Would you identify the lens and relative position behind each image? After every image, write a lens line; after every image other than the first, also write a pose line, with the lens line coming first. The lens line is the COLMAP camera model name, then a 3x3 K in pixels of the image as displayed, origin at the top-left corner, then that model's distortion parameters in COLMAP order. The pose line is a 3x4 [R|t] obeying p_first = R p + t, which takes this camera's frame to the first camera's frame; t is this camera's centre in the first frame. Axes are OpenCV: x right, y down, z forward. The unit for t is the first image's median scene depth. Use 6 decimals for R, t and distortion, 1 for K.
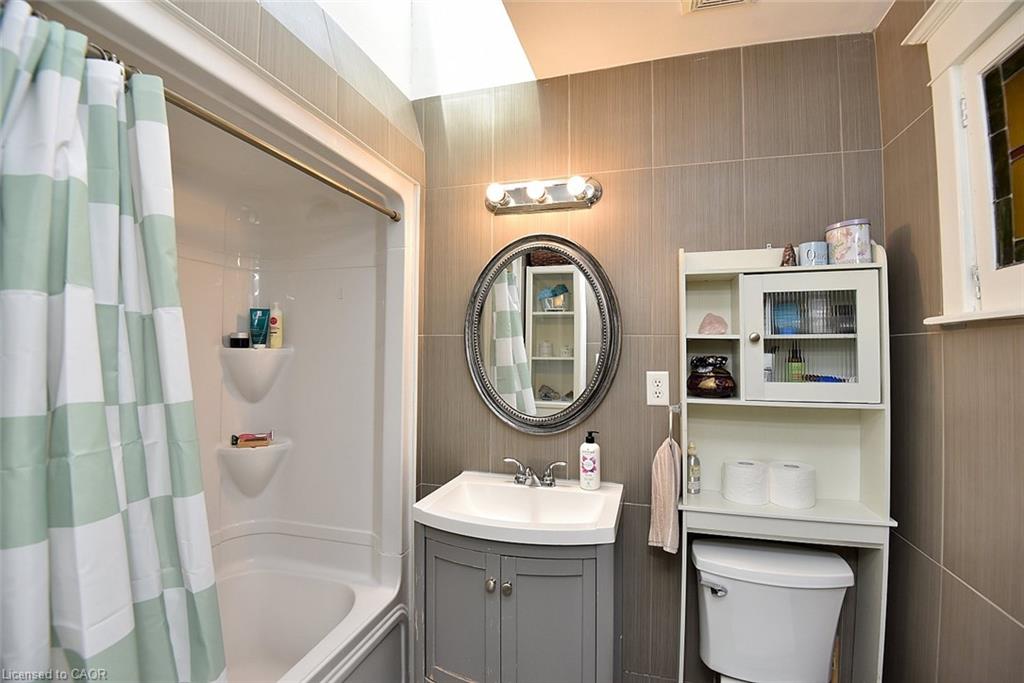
lens RADIAL K [[476.3, 0, 512.1], [0, 476.3, 338.0], [0, 0, 1]] dist [-0.035401, -0.001390]
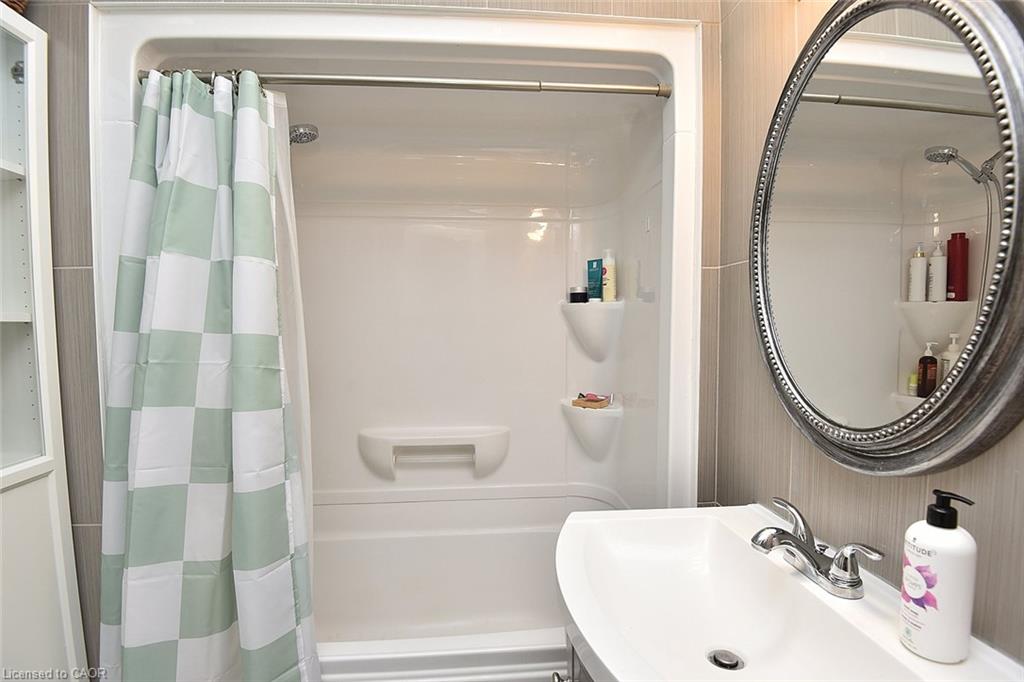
lens RADIAL K [[490.4, 0, 512.6], [0, 490.4, 352.0], [0, 0, 1]] dist [-0.054970, -0.000398]
pose [[0.363250, 0.045748, -0.930568, 0.390064], [0.026129, 0.997901, 0.059257, 0.074980], [0.931325, -0.045840, 0.361292, 0.652830]]
